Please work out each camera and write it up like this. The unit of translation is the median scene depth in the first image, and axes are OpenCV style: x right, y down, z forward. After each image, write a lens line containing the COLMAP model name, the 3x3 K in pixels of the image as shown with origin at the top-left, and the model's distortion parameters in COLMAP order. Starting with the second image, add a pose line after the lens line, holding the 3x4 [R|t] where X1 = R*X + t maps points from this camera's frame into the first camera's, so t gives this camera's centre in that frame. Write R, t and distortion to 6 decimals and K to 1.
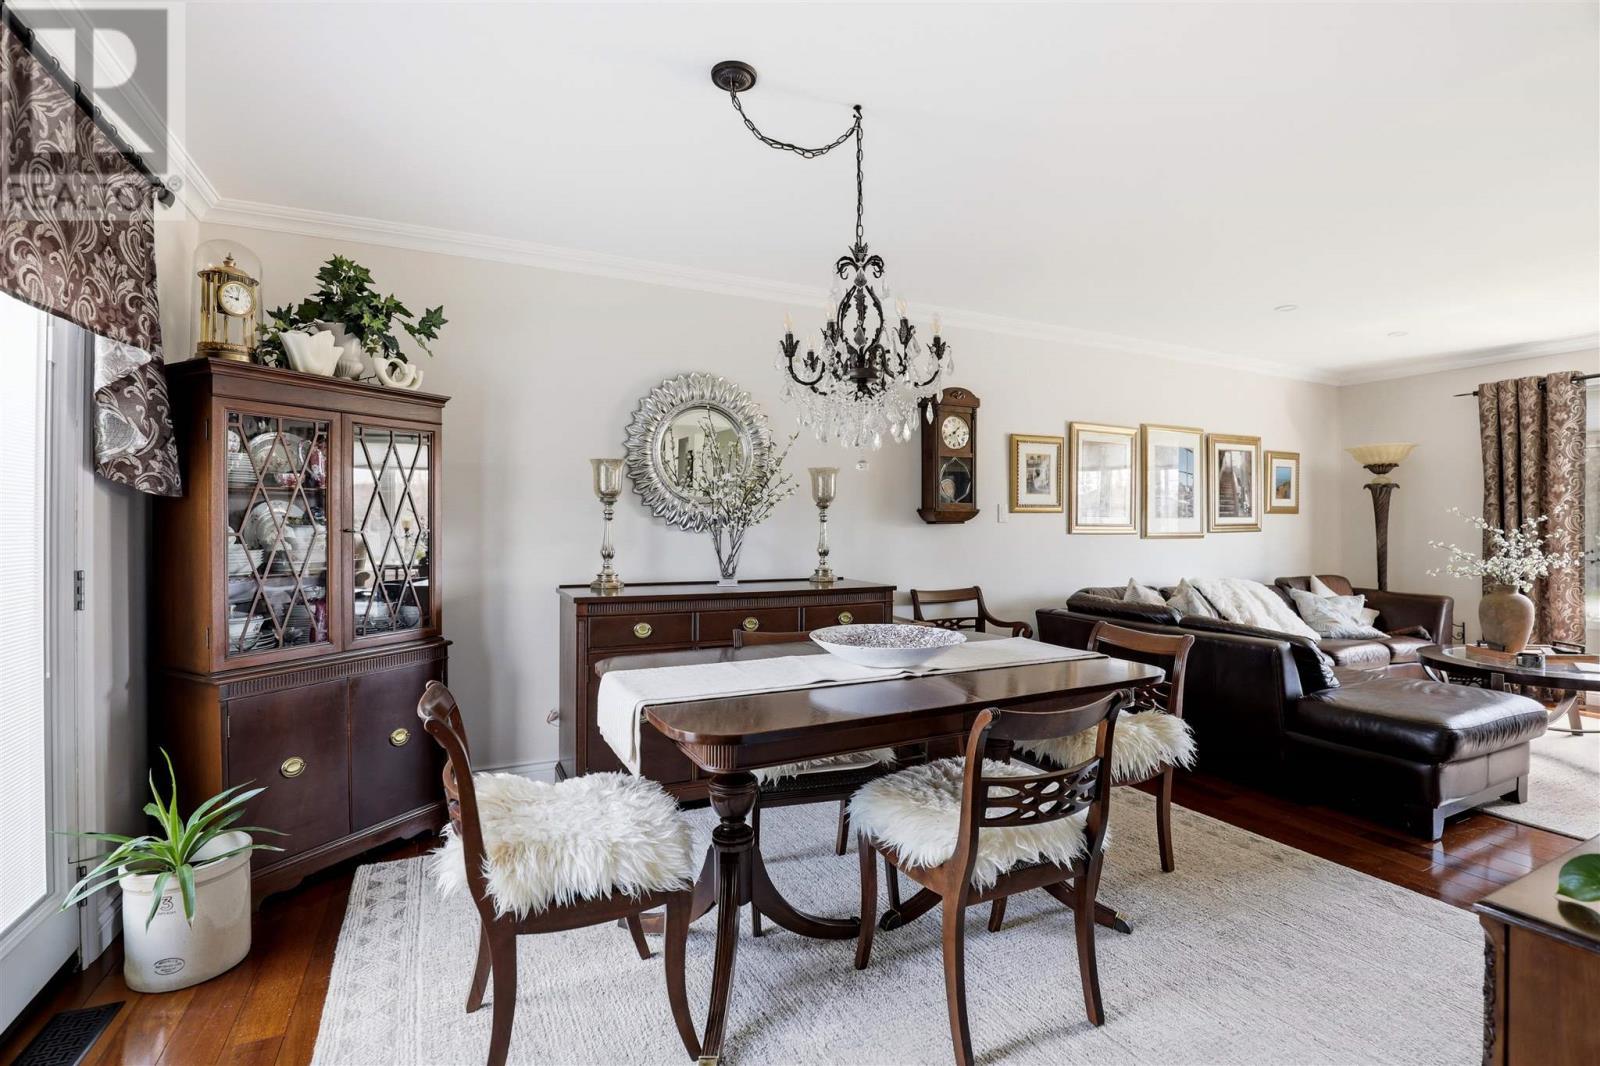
lens RADIAL K [[728.5, 0, 801.5], [0, 728.5, 522.0], [0, 0, 1]] dist [-0.015308, 0.000383]
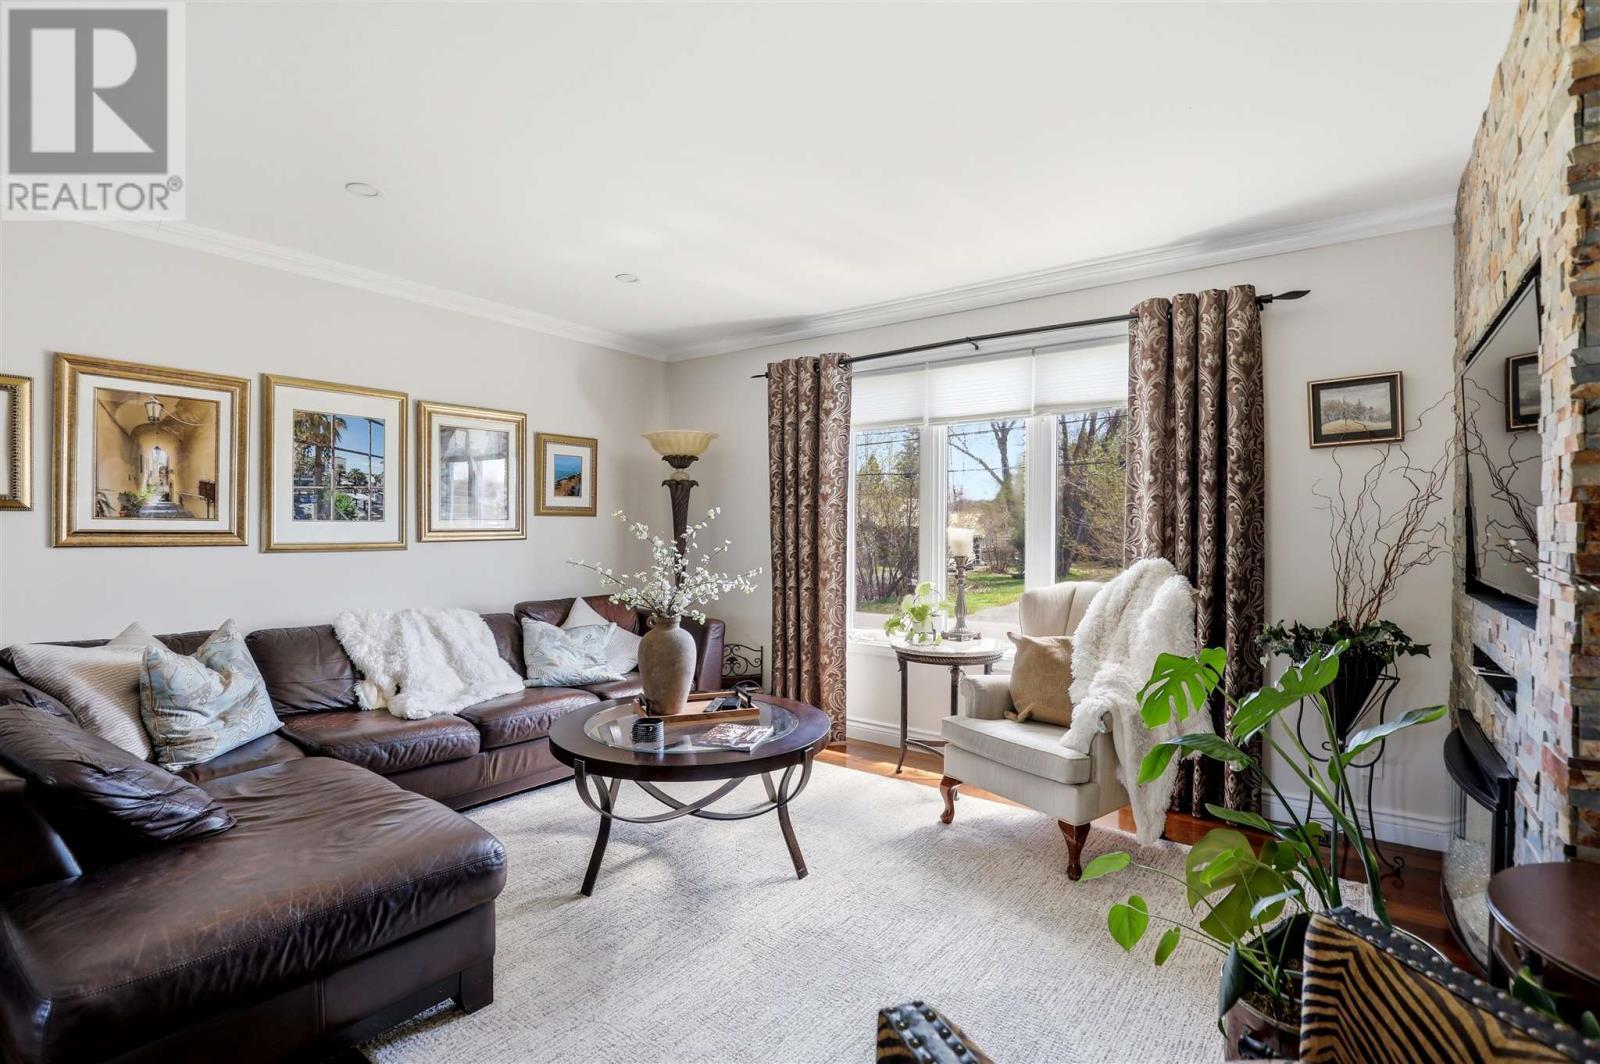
lens RADIAL K [[728.5, 0, 804.9], [0, 728.5, 523.4], [0, 0, 1]] dist [-0.015308, 0.000383]
pose [[0.899324, 0.004845, 0.437255, 0.588661], [-0.005557, 0.999984, 0.000348, -0.005806], [-0.437247, -0.002743, 0.899337, 0.209534]]
